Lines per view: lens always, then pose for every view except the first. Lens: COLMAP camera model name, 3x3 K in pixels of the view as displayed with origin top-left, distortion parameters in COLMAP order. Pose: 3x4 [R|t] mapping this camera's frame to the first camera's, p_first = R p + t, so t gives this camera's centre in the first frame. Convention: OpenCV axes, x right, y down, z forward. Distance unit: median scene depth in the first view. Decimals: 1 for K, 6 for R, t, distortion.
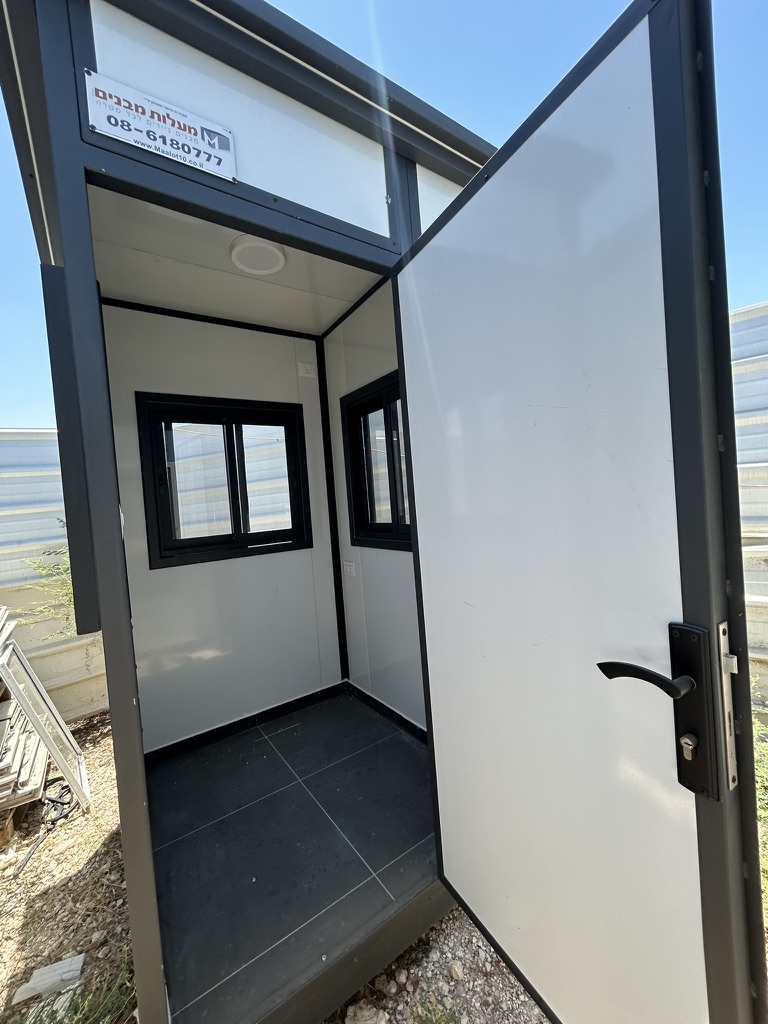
lens RADIAL K [[412.7, 0, 382.8], [0, 412.7, 512.4], [0, 0, 1]] dist [0.001644, 0.000575]
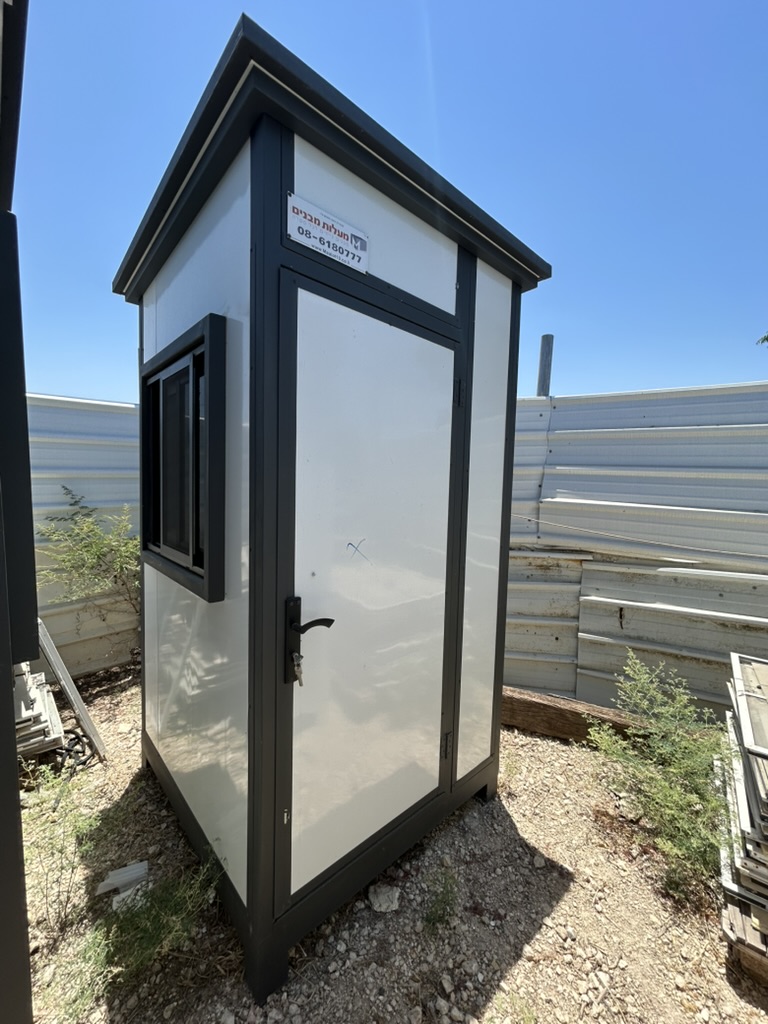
lens RADIAL K [[412.7, 0, 383.3], [0, 412.7, 510.6], [0, 0, 1]] dist [0.001644, 0.000575]
pose [[0.985281, 0.093697, 0.142978, -0.163226], [-0.098159, 0.994870, 0.024461, -0.029506], [-0.139953, -0.038135, 0.989424, -0.138304]]
